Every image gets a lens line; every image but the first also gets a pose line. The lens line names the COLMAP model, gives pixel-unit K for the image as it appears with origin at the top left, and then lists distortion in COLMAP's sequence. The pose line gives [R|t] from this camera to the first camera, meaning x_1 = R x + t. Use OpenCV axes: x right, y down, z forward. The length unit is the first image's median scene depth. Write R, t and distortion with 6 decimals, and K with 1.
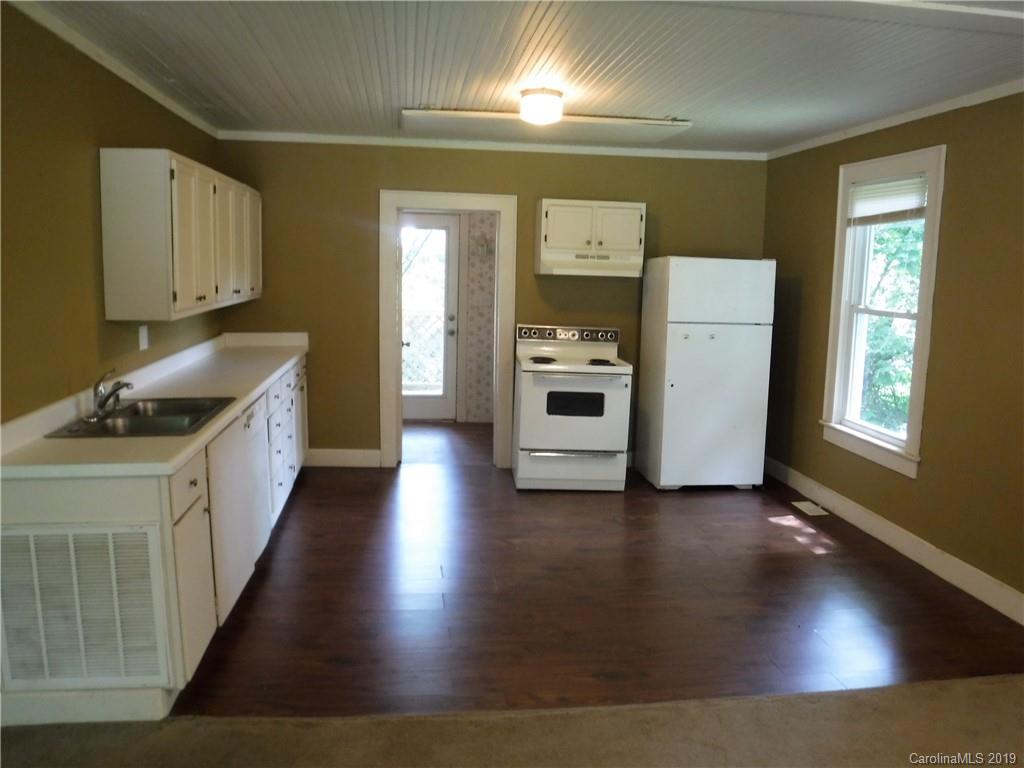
lens RADIAL K [[832.8, 0, 512.0], [0, 832.8, 384.0], [0, 0, 1]] dist [-0.098041, 0.000261]
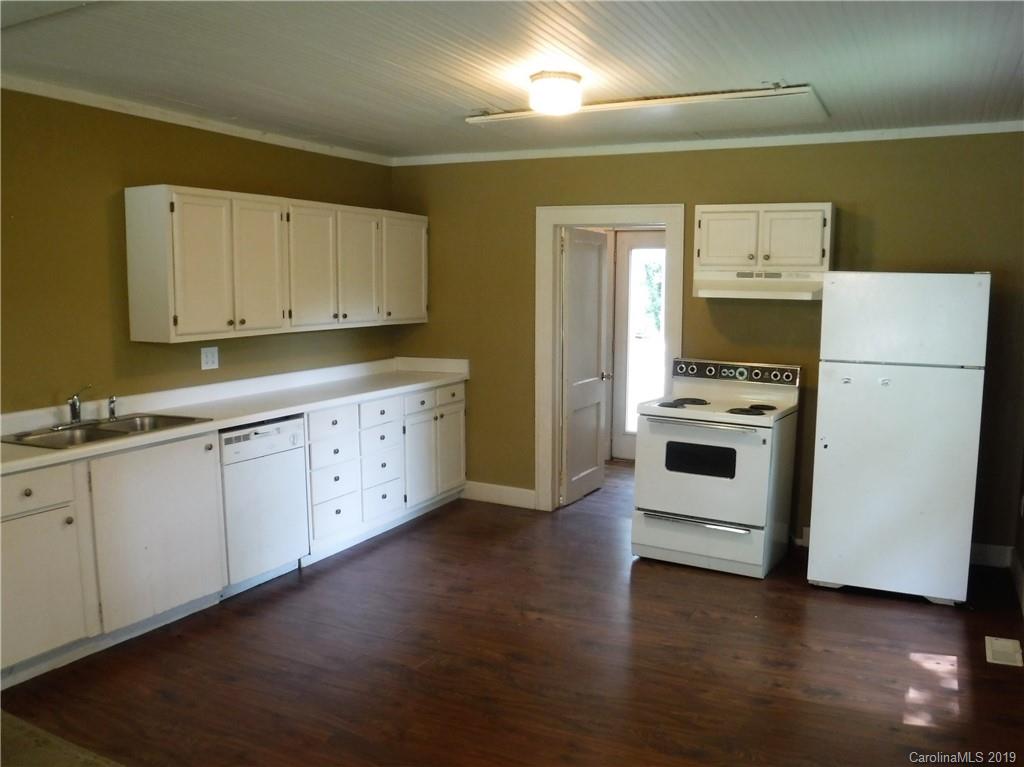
lens RADIAL K [[859.1, 0, 512.0], [0, 859.1, 383.5], [0, 0, 1]] dist [-0.089704, 0.008737]
pose [[0.829870, 0.045144, -0.556128, 0.371134], [-0.064675, 0.997786, -0.015514, -0.023782], [0.554196, 0.048842, 0.830952, 0.213837]]
